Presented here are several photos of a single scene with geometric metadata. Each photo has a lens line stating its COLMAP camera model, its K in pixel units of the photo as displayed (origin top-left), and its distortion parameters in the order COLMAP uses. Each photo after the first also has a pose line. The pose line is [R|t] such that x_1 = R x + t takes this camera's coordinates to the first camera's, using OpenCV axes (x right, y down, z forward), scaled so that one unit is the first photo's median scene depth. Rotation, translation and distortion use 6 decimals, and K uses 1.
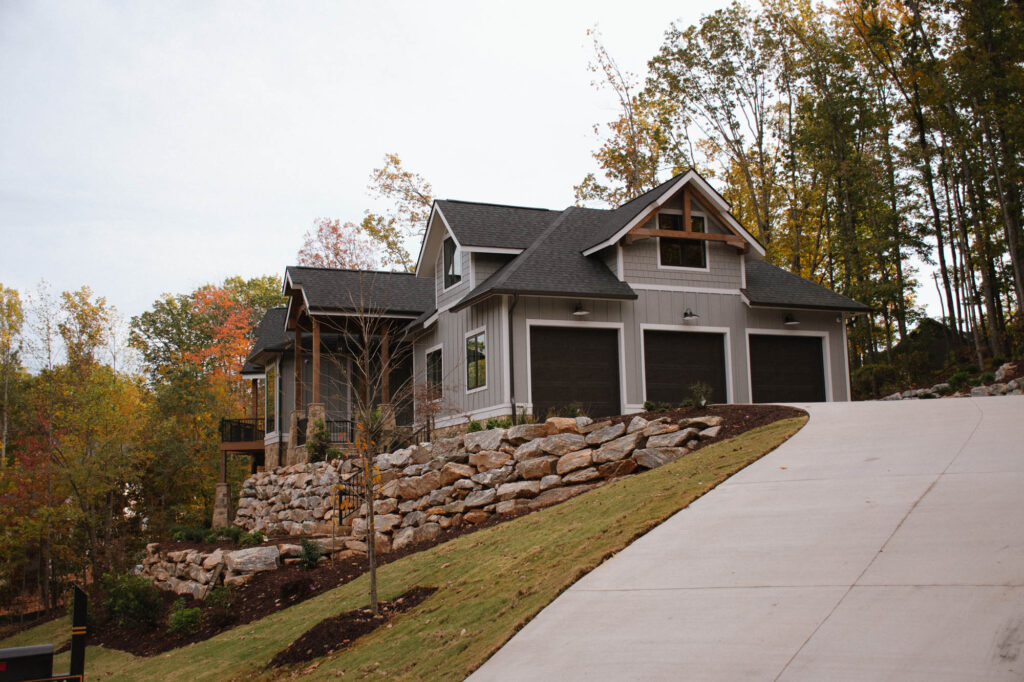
lens RADIAL K [[1149.6, 0, 512.0], [0, 1149.6, 316.0], [0, 0, 1]] dist [-0.094094, -0.004569]
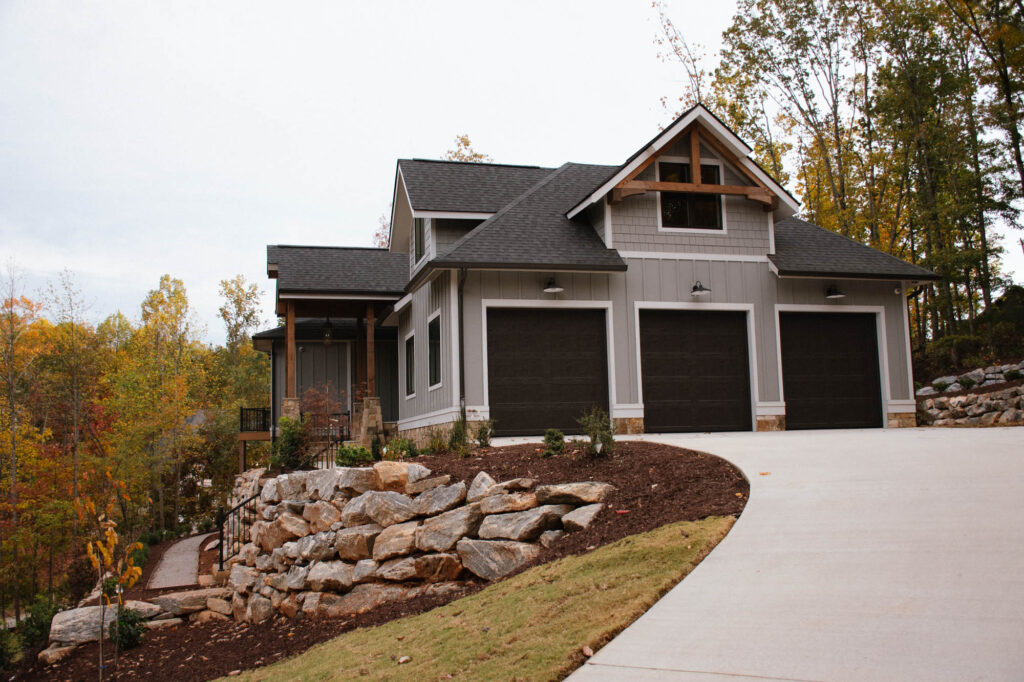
lens RADIAL K [[988.0, 0, 512.0], [0, 988.0, 341.0], [0, 0, 1]] dist [-0.109707, 0.123914]
pose [[0.991739, -0.017152, -0.127117, 0.051713], [0.023396, 0.998583, 0.047788, -0.000274], [0.126117, -0.050368, 0.990736, 0.142985]]
